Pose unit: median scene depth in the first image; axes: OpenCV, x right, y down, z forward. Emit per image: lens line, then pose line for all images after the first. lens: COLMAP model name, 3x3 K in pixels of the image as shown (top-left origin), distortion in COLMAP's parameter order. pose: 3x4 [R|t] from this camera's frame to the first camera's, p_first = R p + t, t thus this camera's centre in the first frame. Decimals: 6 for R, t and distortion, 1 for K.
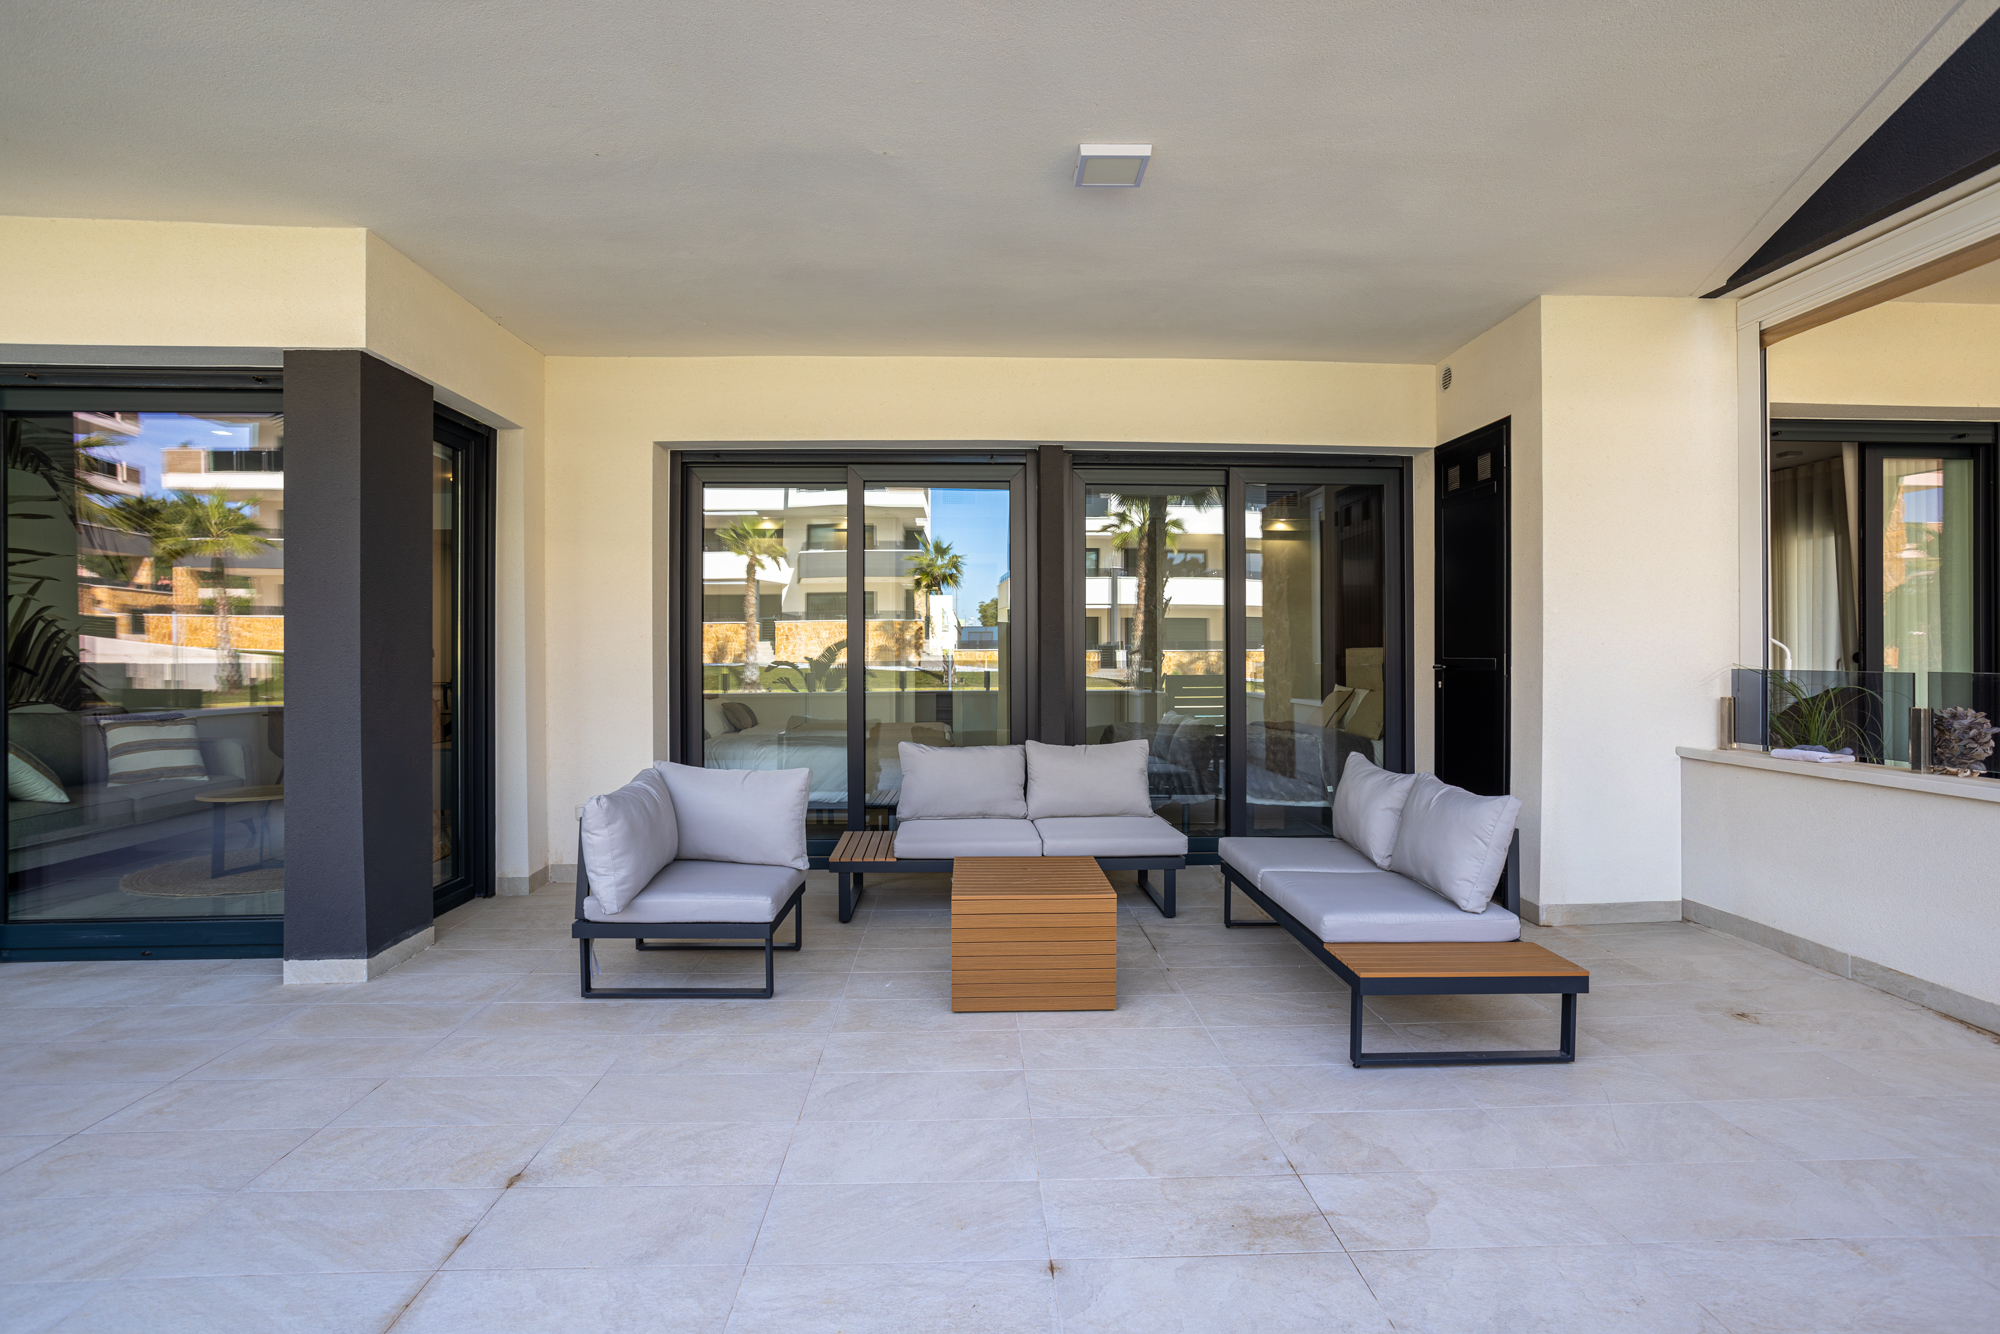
lens RADIAL K [[998.6, 0, 1010.7], [0, 998.6, 643.7], [0, 0, 1]] dist [-0.037374, 0.019881]
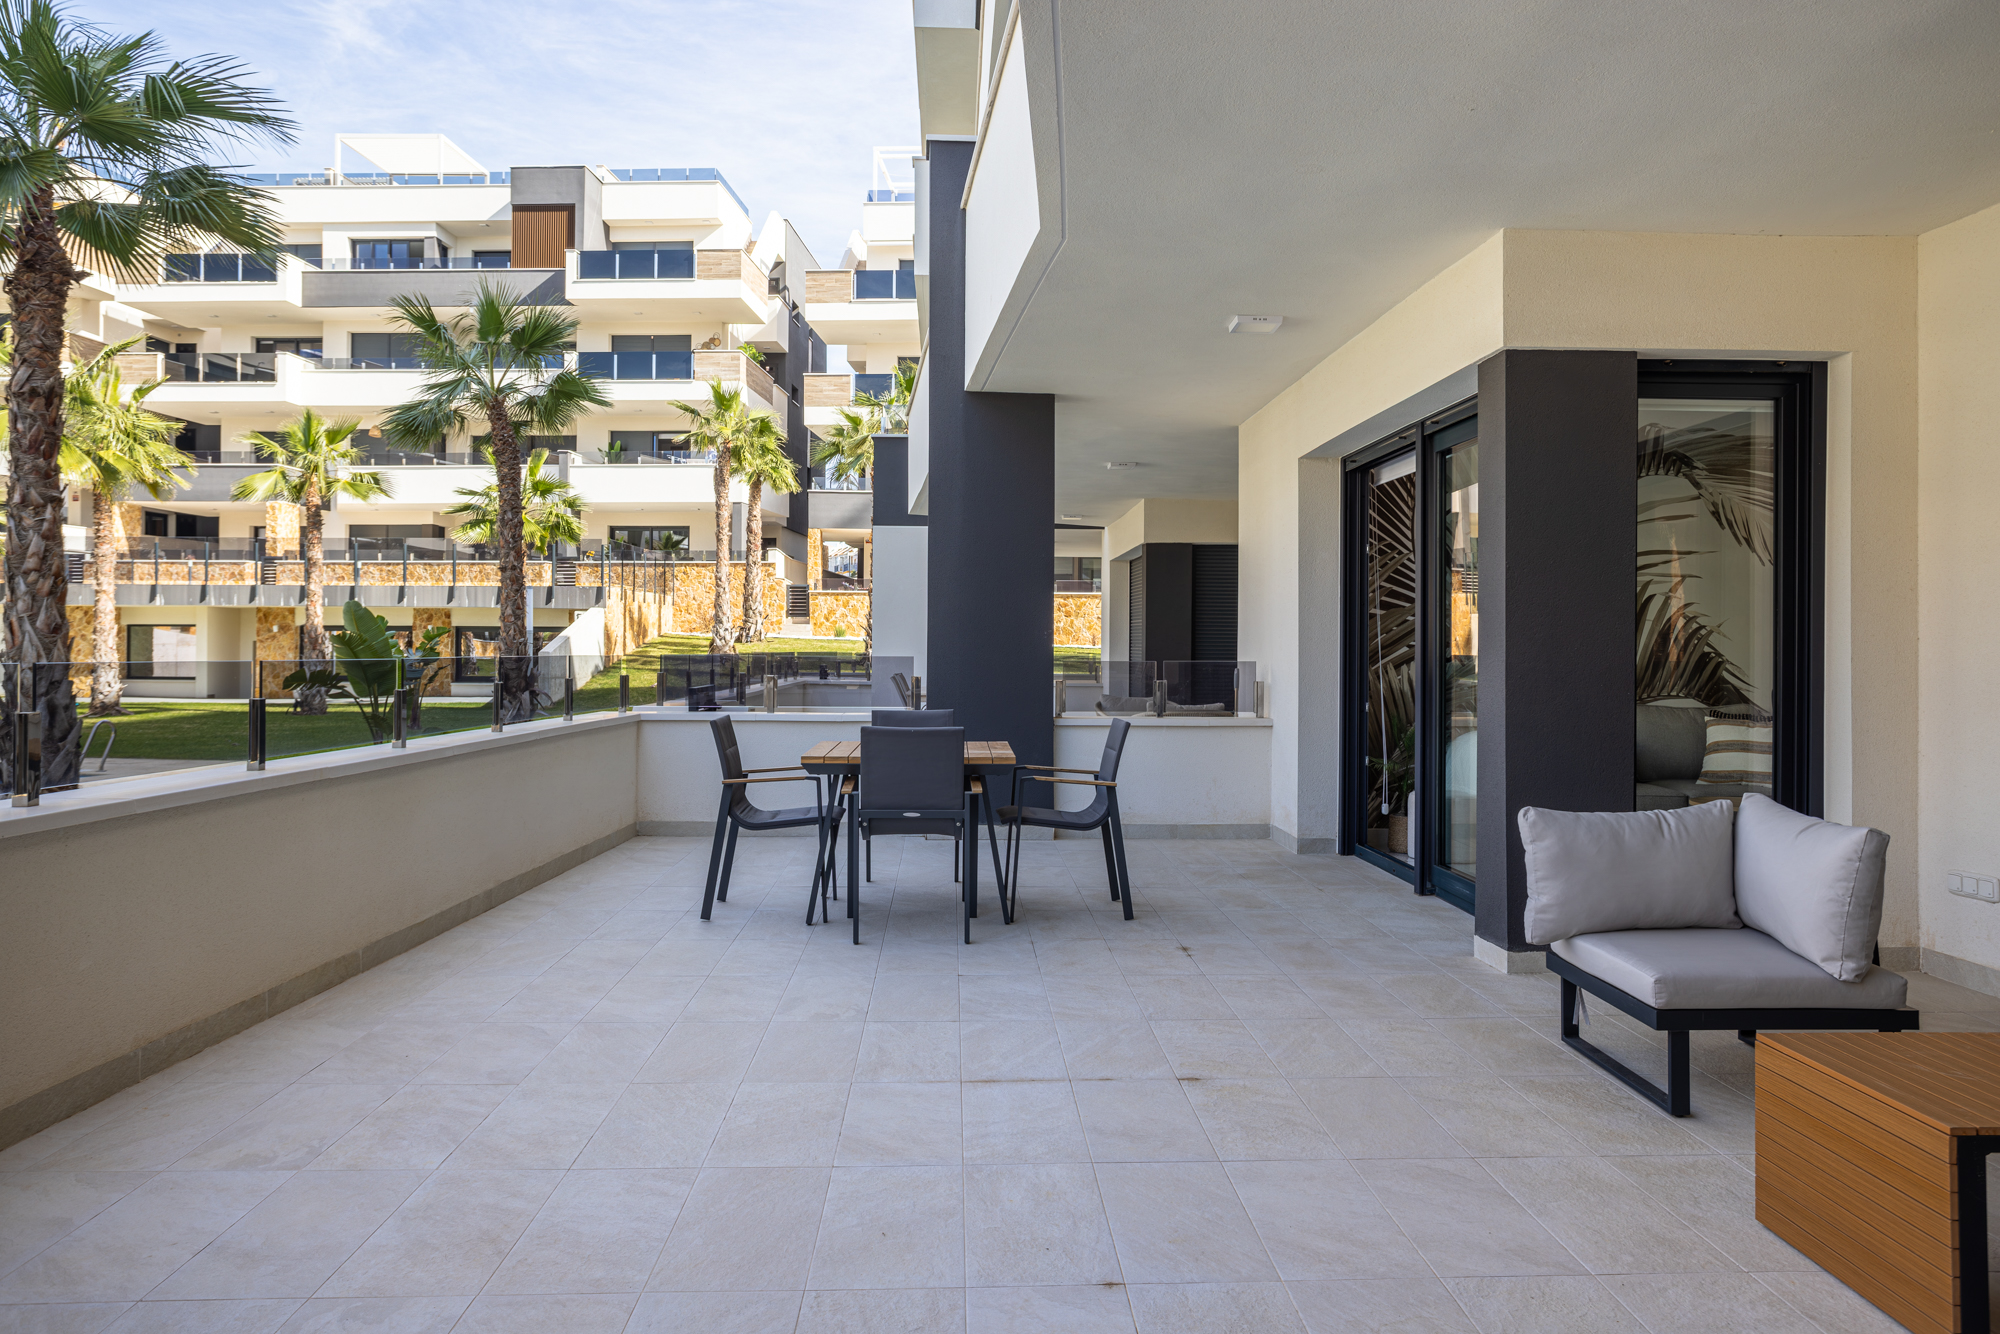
lens RADIAL K [[1363.8, 0, 1007.2], [0, 1363.8, 643.1], [0, 0, 1]] dist [-0.028478, 0.040845]
pose [[-0.001127, -0.001460, -0.999998, 0.749443], [0.004619, 0.999988, -0.001465, 0.004546], [0.999989, -0.004621, -0.001120, 0.494813]]
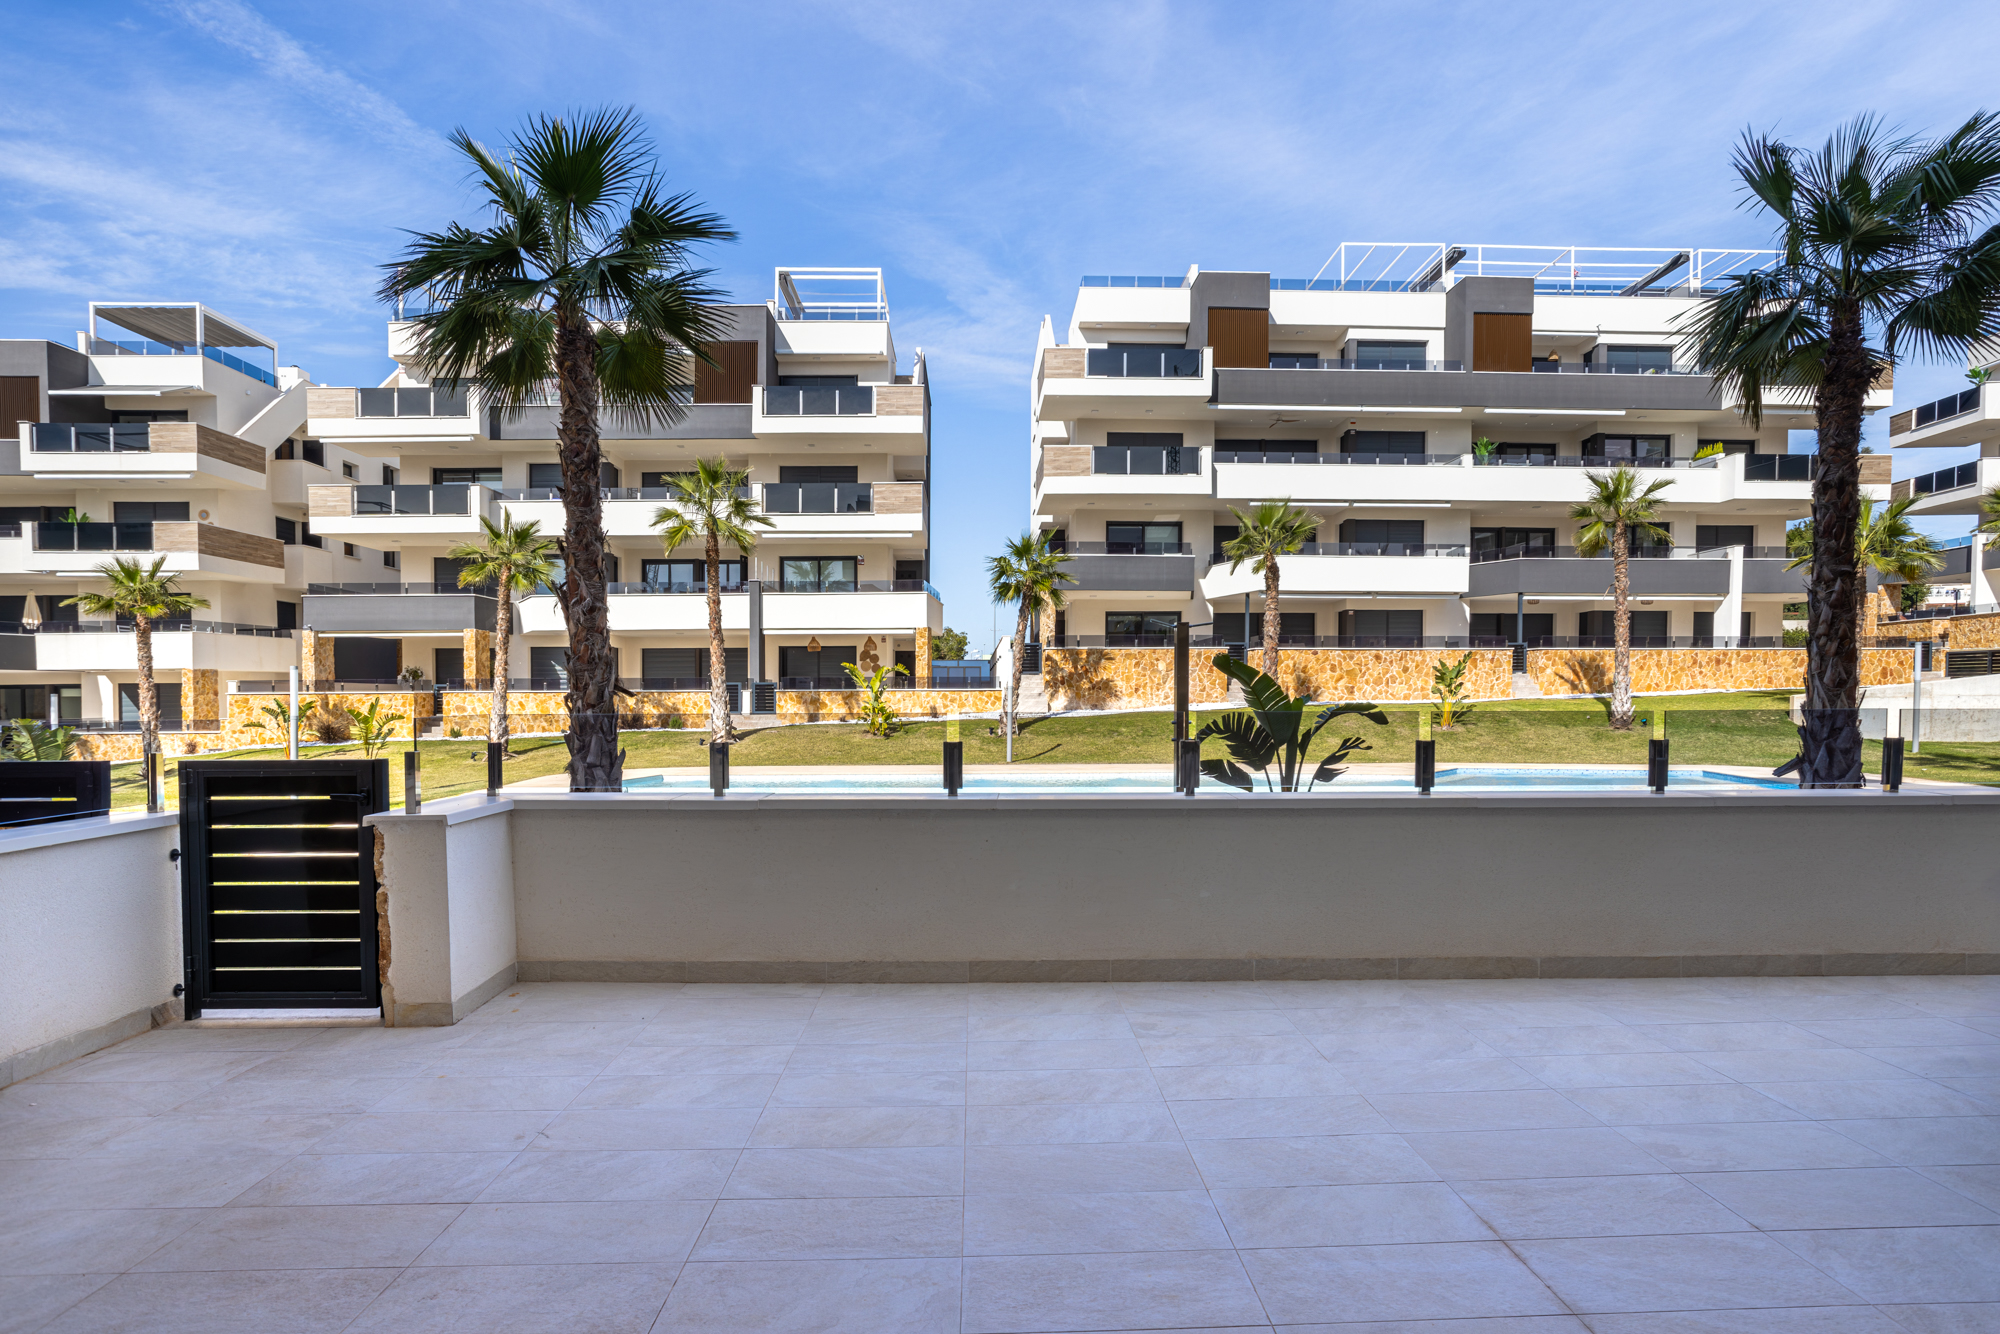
lens RADIAL K [[1103.3, 0, 1035.9], [0, 1103.3, 750.3], [0, 0, 1]] dist [-0.047052, 0.022997]
pose [[-0.999972, 0.007313, 0.001730, -0.023854], [0.007376, 0.999174, 0.039956, 0.005348], [-0.001437, 0.039968, -0.999200, 1.132876]]
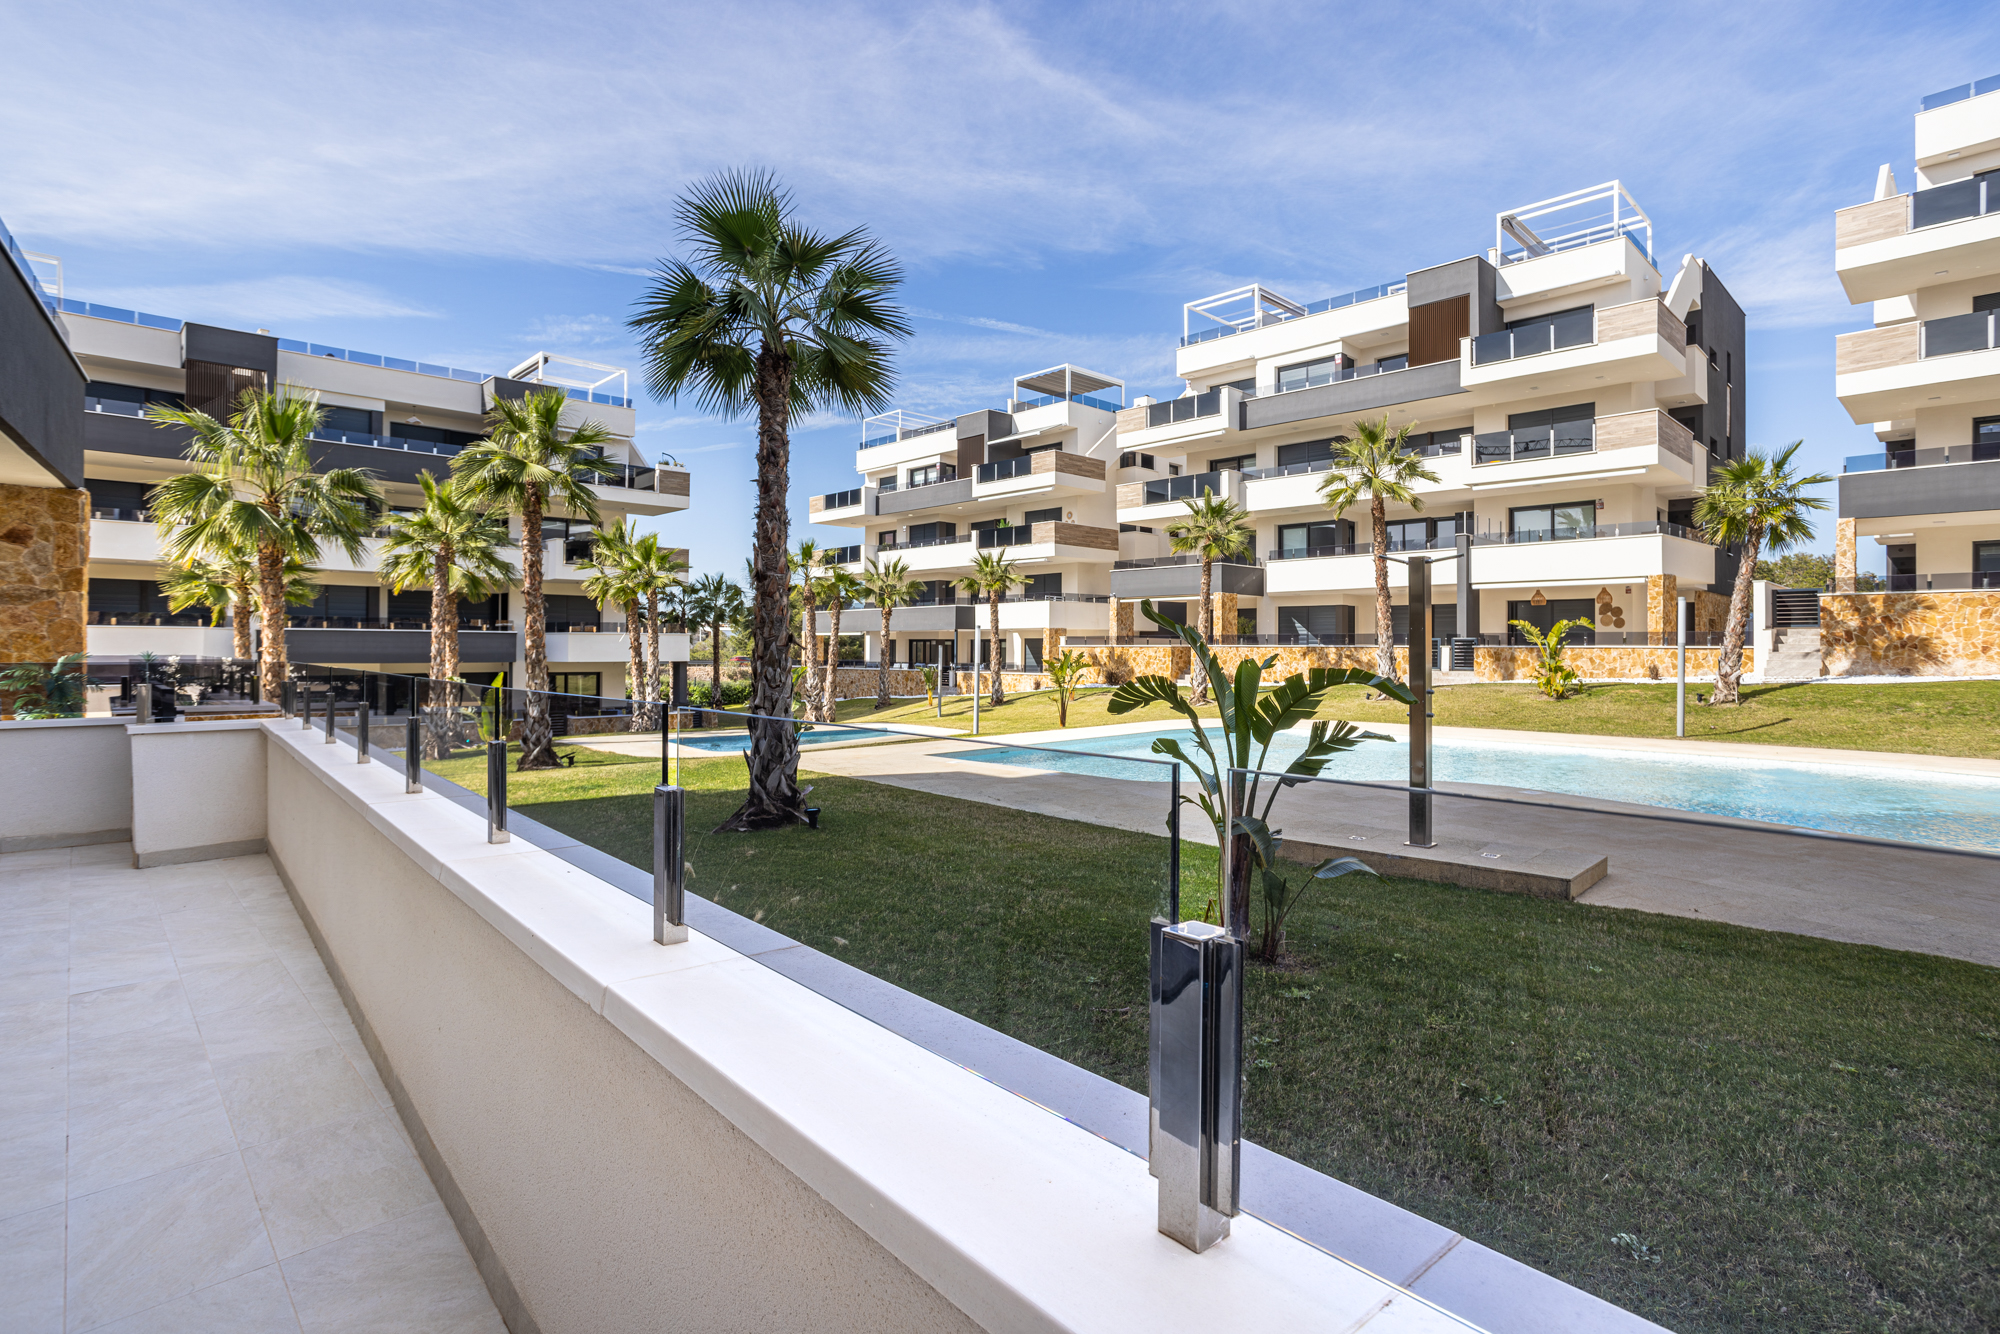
lens RADIAL K [[1007.3, 0, 1021.7], [0, 1007.3, 626.2], [0, 0, 1]] dist [-0.044830, 0.016674]
pose [[-0.657322, 0.016089, 0.753438, -1.589696], [-0.011540, 0.999440, -0.031410, -0.017825], [-0.753521, -0.029341, -0.656768, -0.171494]]
